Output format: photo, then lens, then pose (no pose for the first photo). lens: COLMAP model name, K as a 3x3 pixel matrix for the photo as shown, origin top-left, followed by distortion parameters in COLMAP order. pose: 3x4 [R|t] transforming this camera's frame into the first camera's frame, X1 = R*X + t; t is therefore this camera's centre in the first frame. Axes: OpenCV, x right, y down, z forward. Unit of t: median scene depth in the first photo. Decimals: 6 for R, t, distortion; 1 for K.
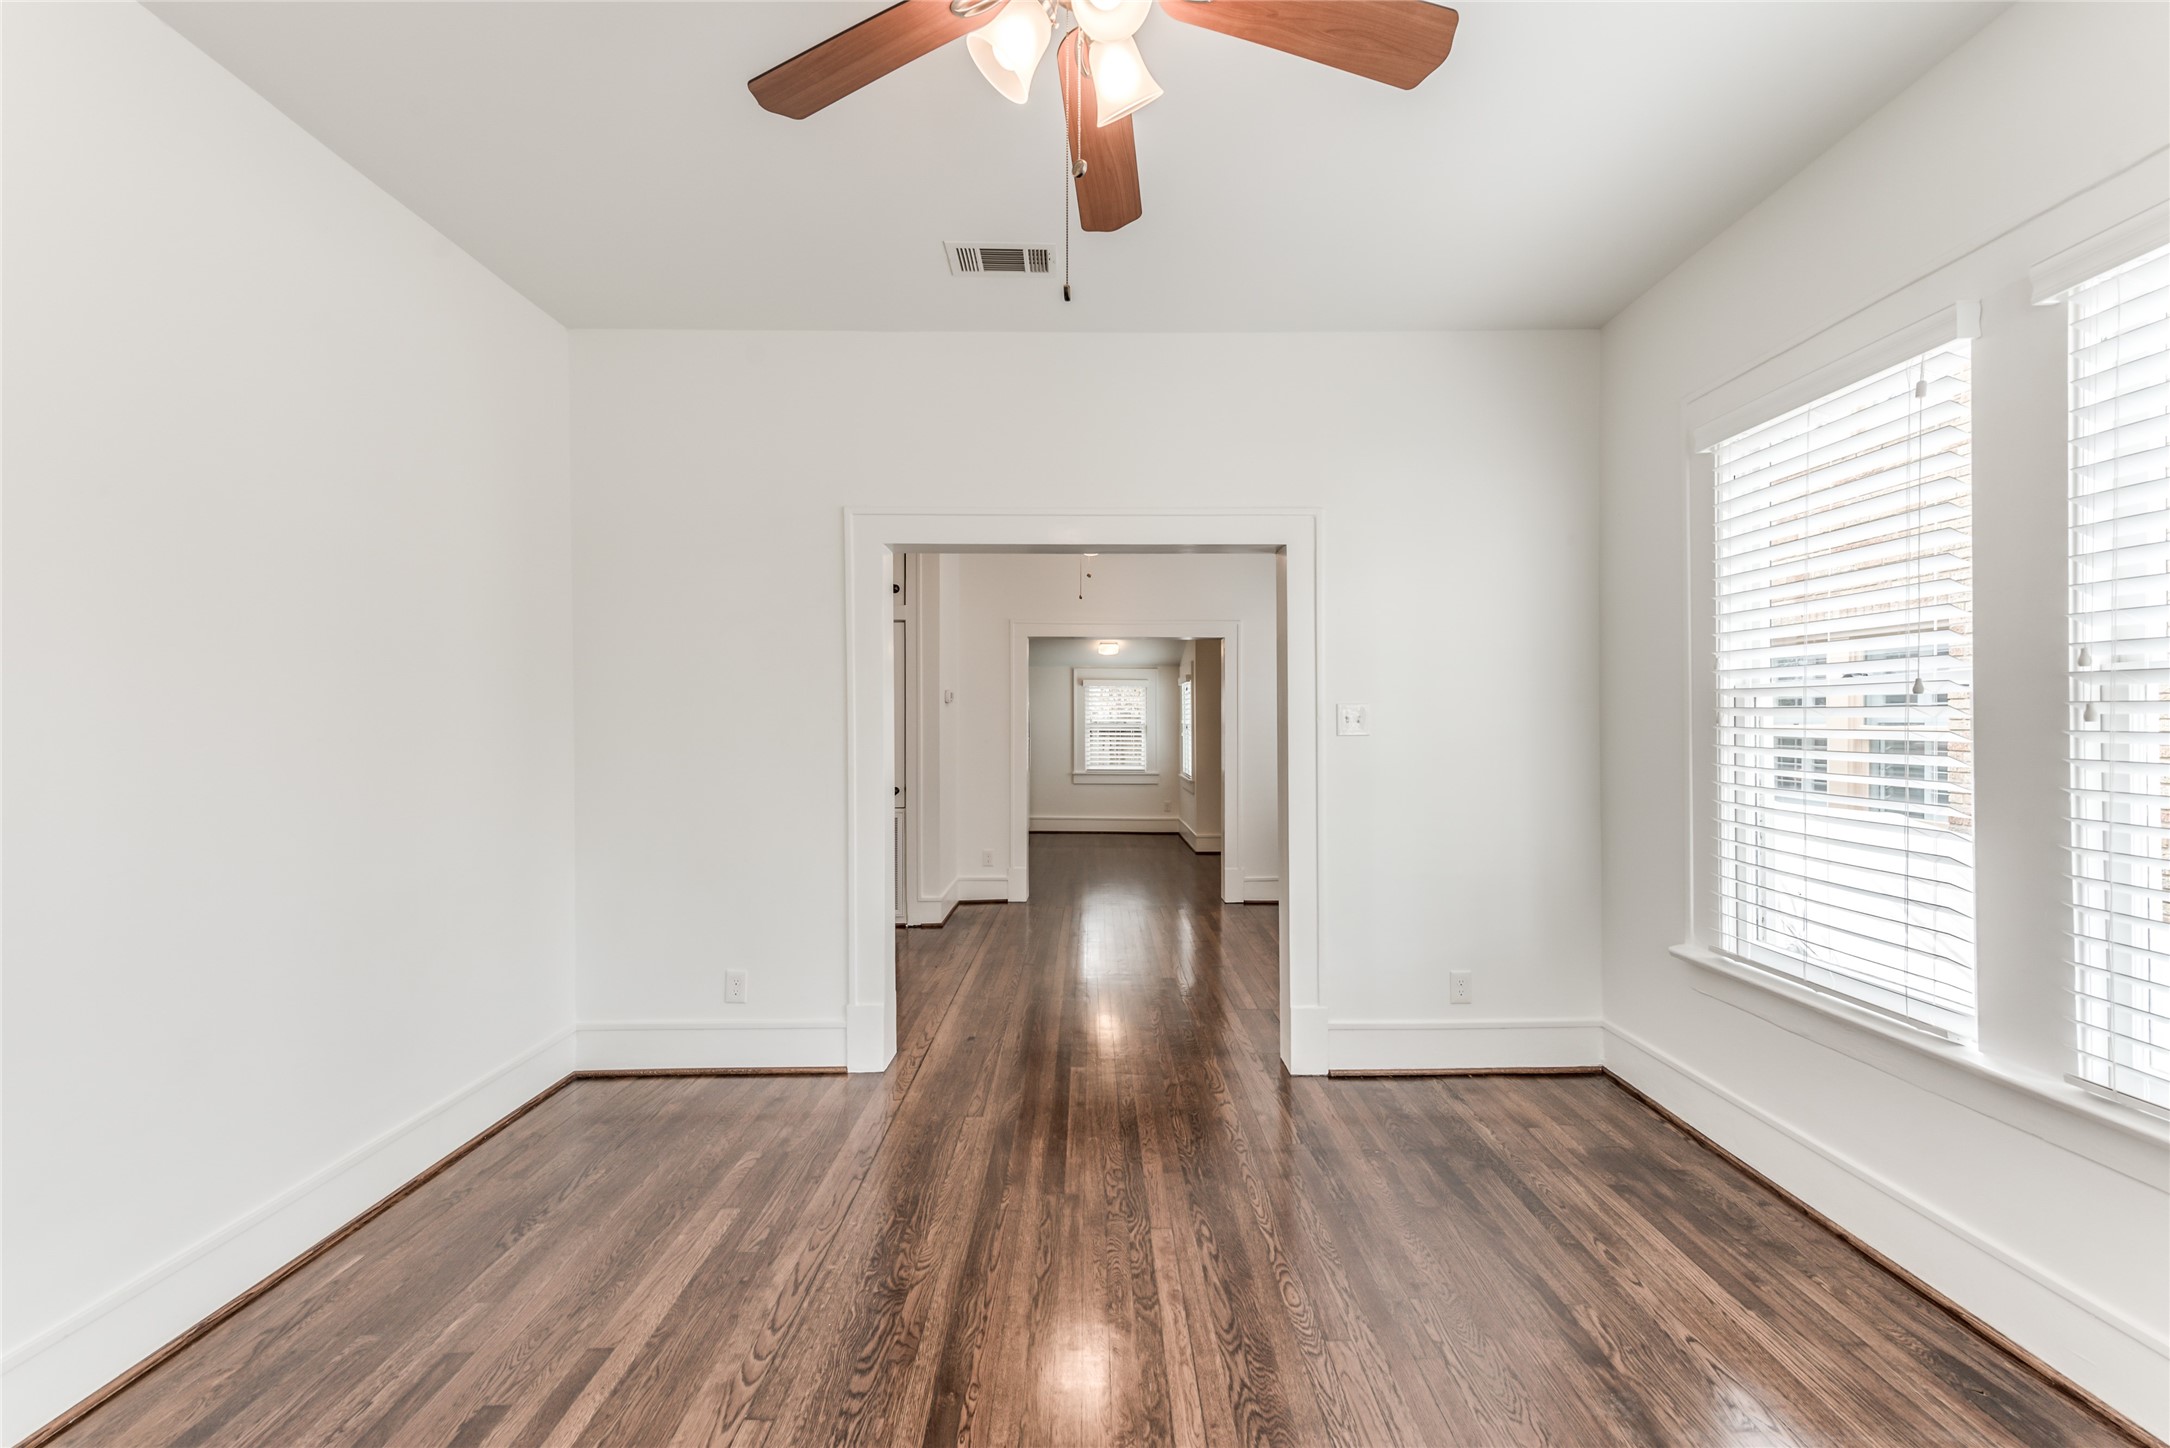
lens RADIAL K [[832.7, 0, 1085.3], [0, 832.7, 724.6], [0, 0, 1]] dist [0.003030, -0.001555]
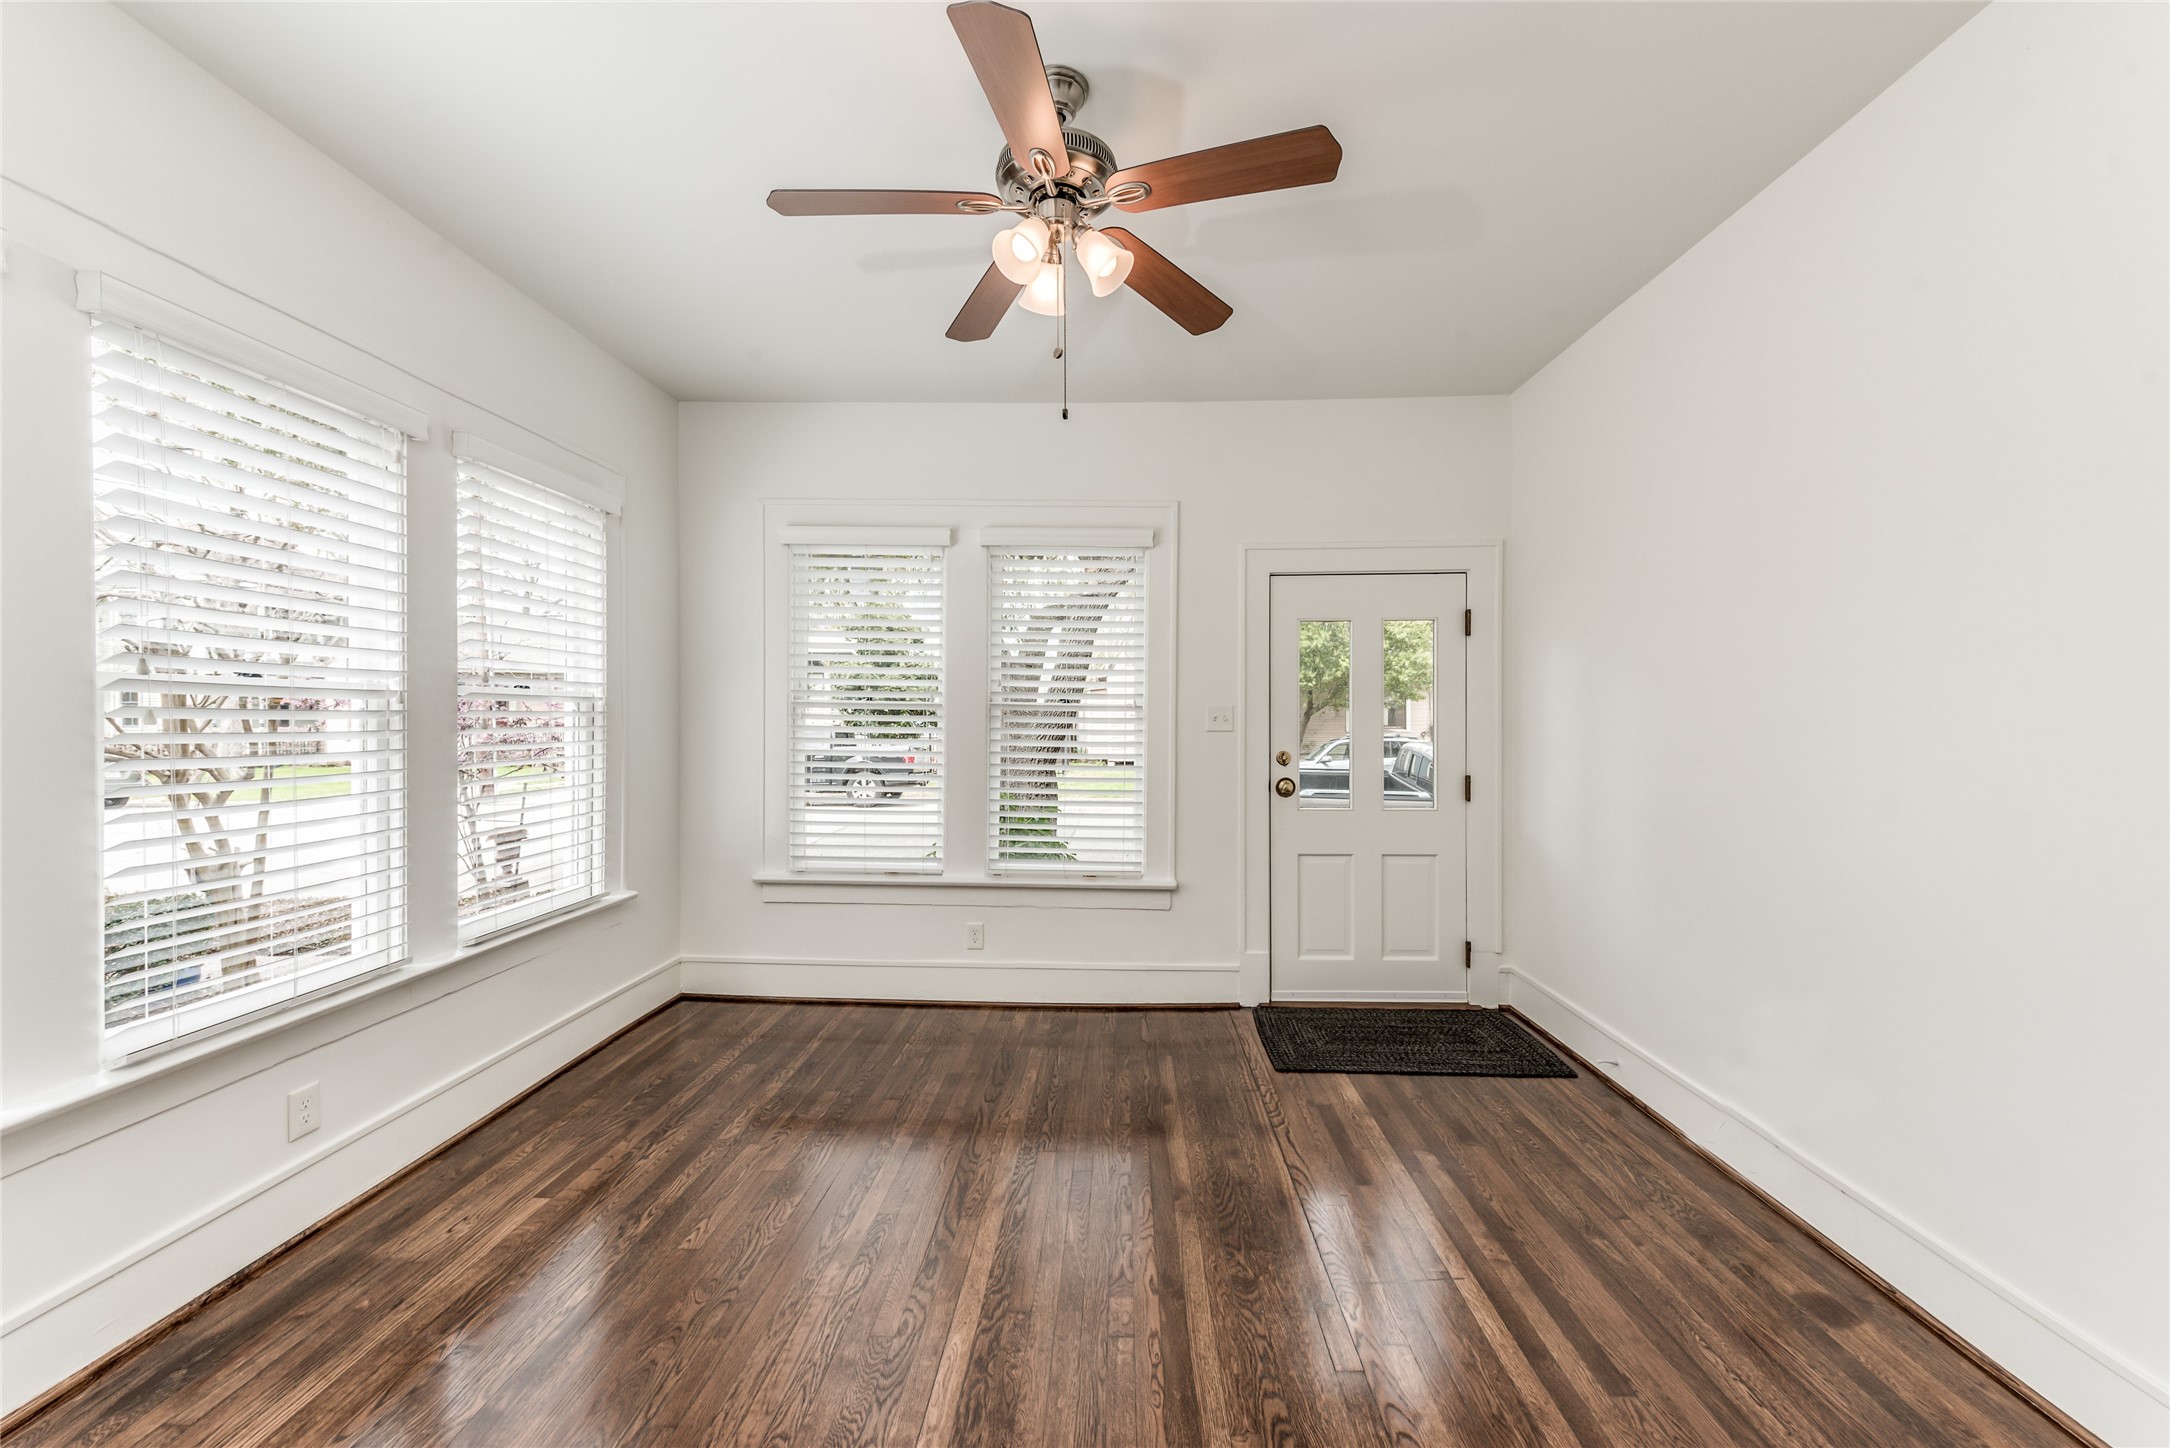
lens RADIAL K [[832.7, 0, 1084.9], [0, 832.7, 724.0], [0, 0, 1]] dist [0.003030, -0.001555]
pose [[-0.999210, 0.002023, 0.039682, -0.085562], [0.002350, 0.999964, 0.008210, -0.010192], [-0.039664, 0.008297, -0.999179, 1.889381]]
